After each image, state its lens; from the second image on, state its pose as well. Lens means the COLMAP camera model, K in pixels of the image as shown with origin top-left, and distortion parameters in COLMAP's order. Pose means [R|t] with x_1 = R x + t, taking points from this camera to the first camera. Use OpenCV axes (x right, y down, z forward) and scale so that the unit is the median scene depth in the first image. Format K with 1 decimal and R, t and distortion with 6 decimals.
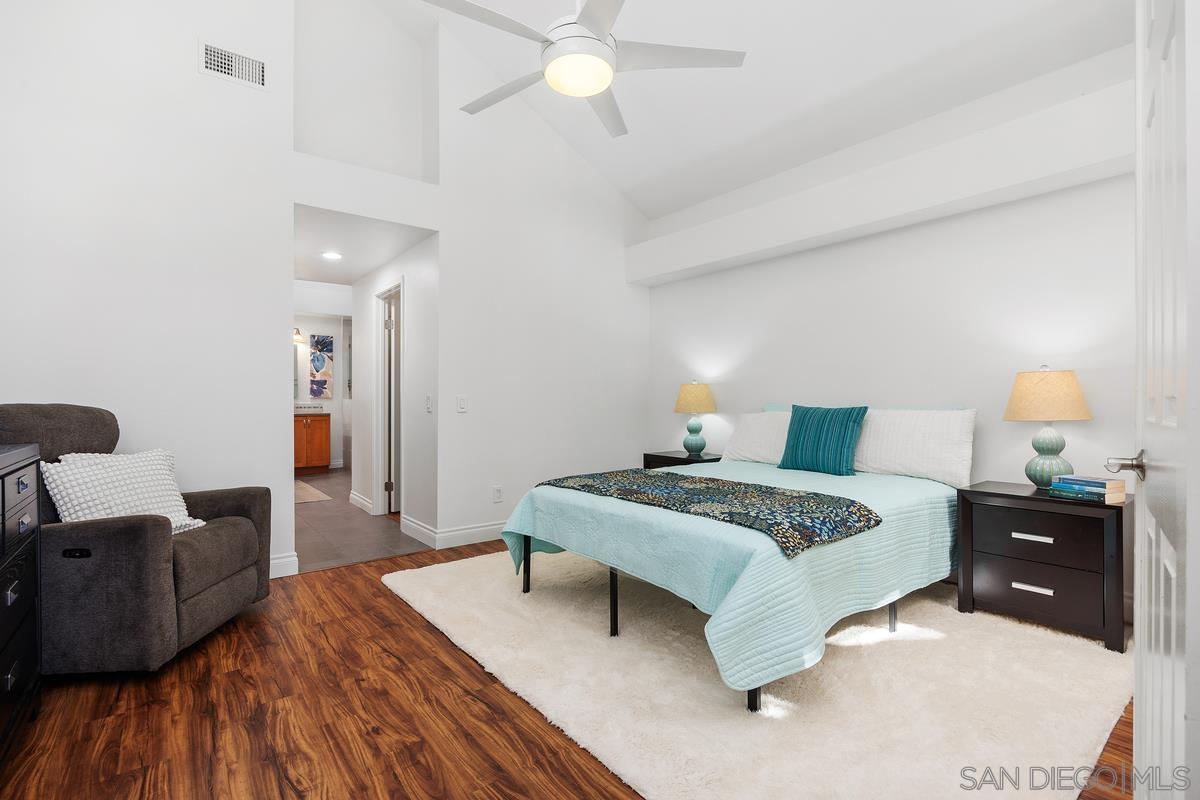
lens RADIAL K [[555.2, 0, 596.4], [0, 555.2, 401.3], [0, 0, 1]] dist [0.000781, -0.000797]
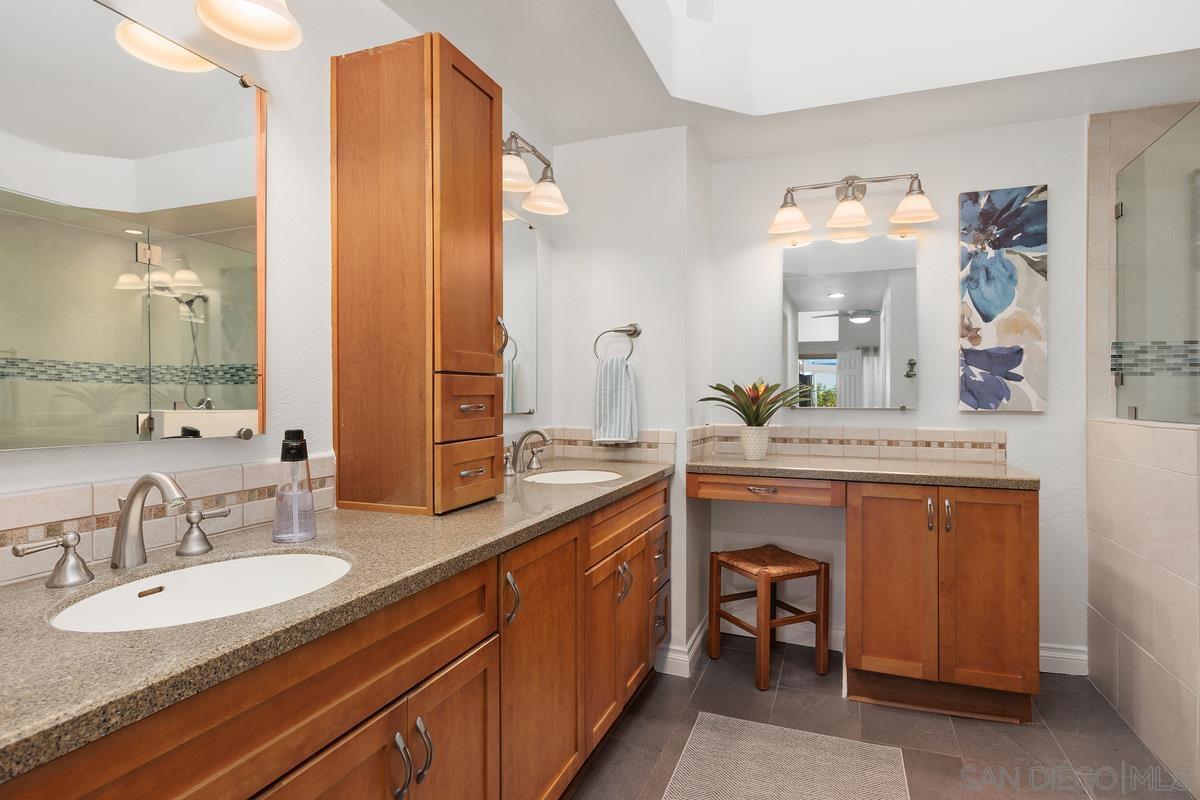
lens RADIAL K [[617.3, 0, 597.7], [0, 617.3, 397.5], [0, 0, 1]] dist [-0.000718, -0.000521]
pose [[0.493330, 0.003664, -0.869835, -0.327442], [0.001212, 0.999987, 0.004900, -0.015419], [0.869841, -0.003472, 0.493319, 0.673932]]
